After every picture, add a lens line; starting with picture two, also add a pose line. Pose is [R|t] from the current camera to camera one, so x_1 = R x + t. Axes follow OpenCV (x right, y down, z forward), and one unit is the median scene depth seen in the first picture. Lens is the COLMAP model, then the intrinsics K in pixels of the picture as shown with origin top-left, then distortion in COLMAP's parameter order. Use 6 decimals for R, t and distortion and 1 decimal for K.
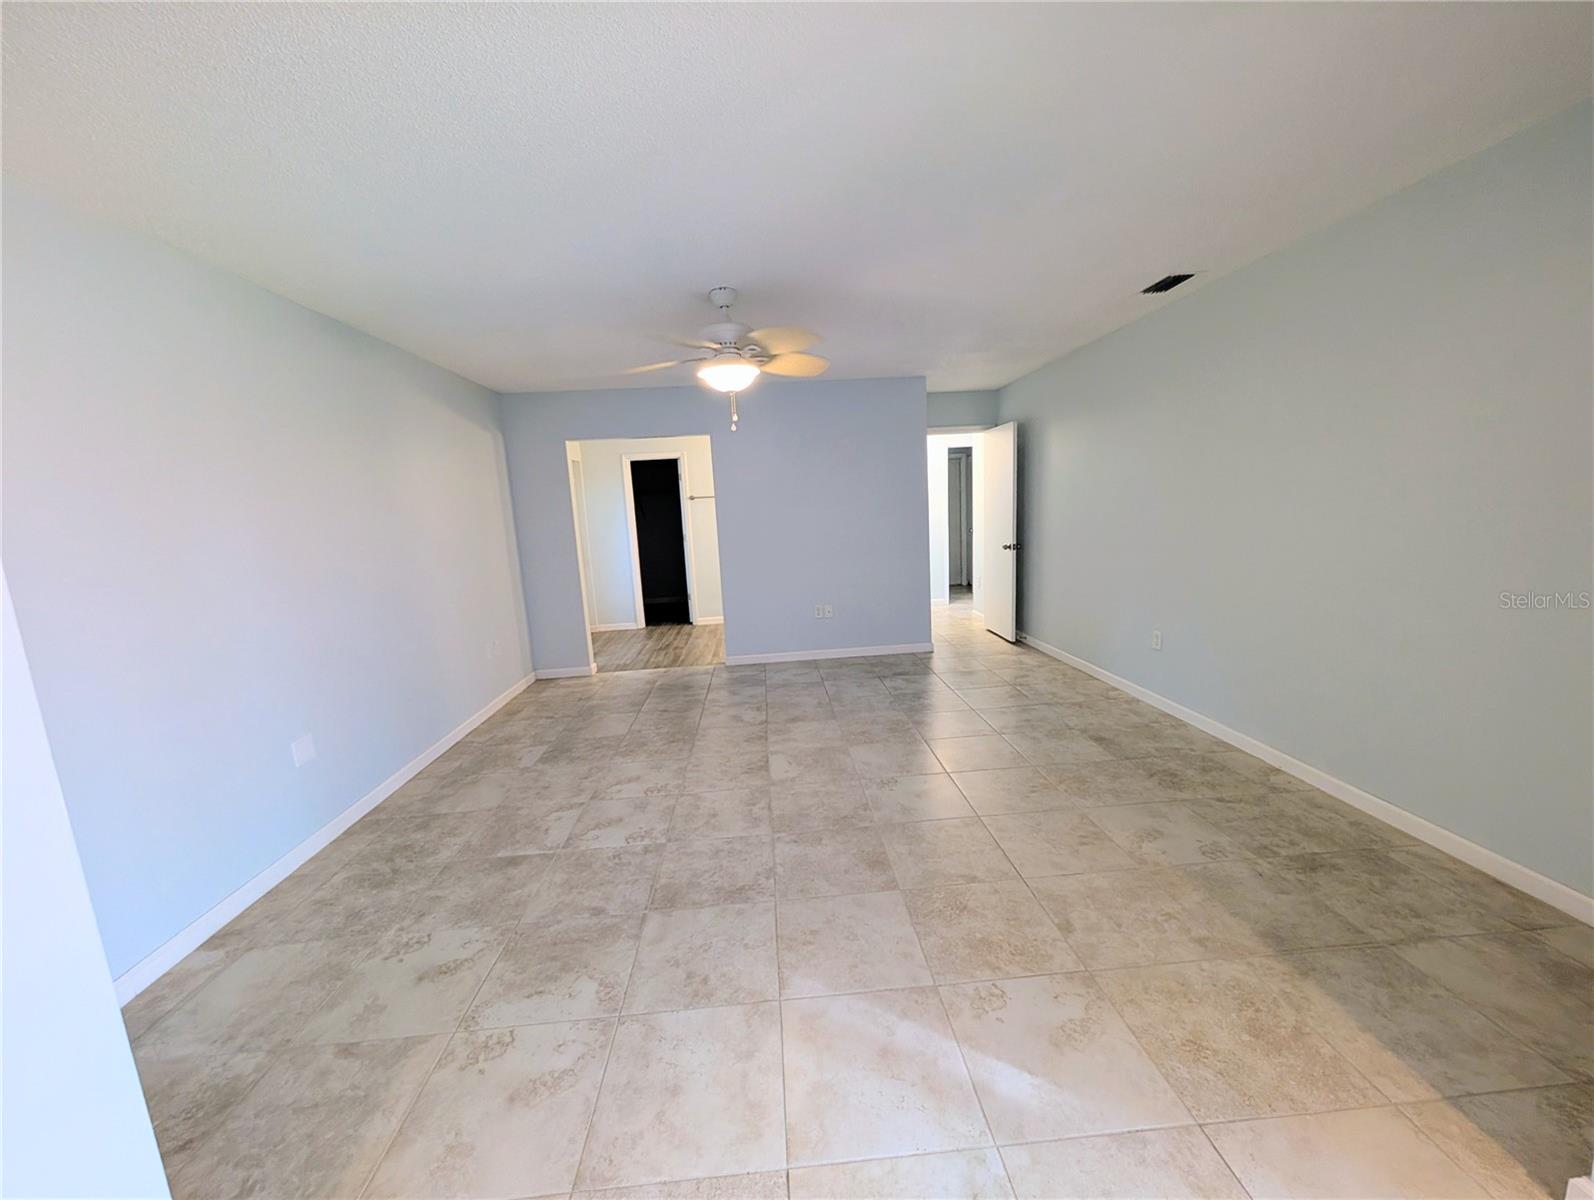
lens RADIAL K [[607.1, 0, 790.1], [0, 607.1, 599.4], [0, 0, 1]] dist [-0.001062, 0.000401]
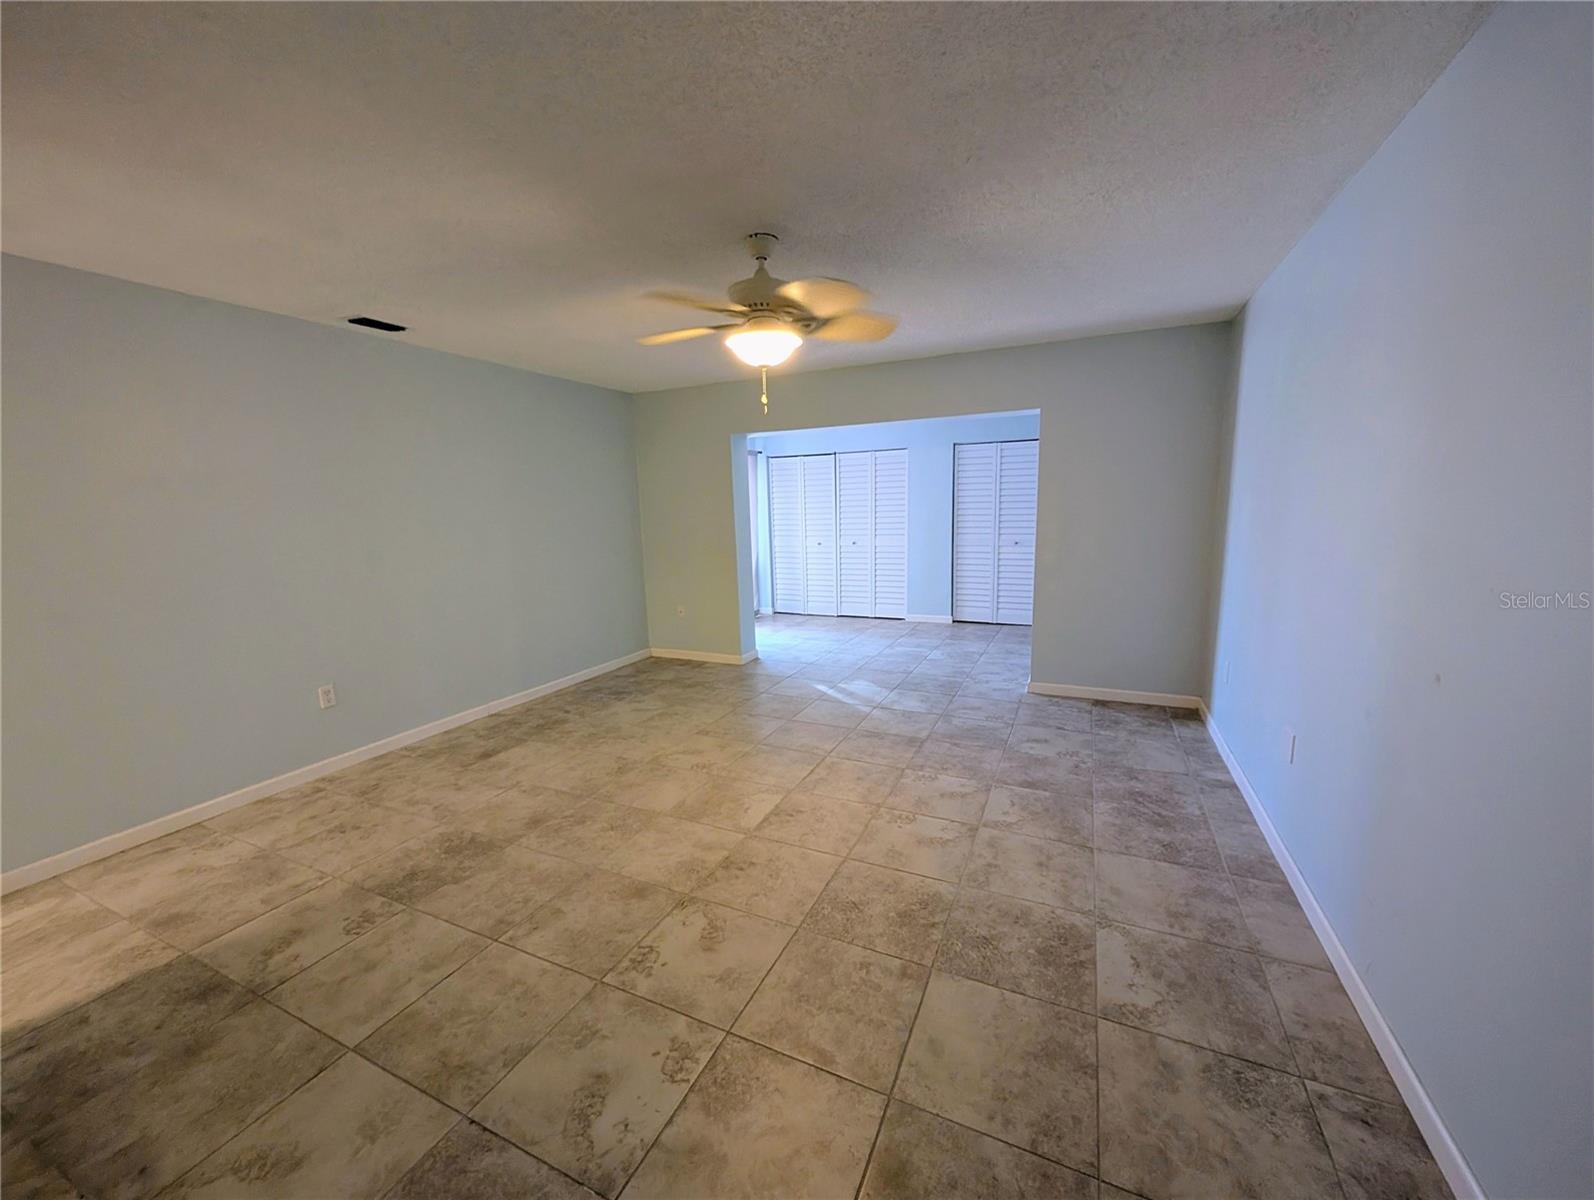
lens RADIAL K [[607.1, 0, 793.4], [0, 607.1, 608.7], [0, 0, 1]] dist [-0.001062, 0.000401]
pose [[-0.873236, -0.006985, 0.487248, -0.537031], [0.145665, 0.950437, 0.274682, -0.257189], [-0.465017, 0.310837, -0.828939, 1.797705]]
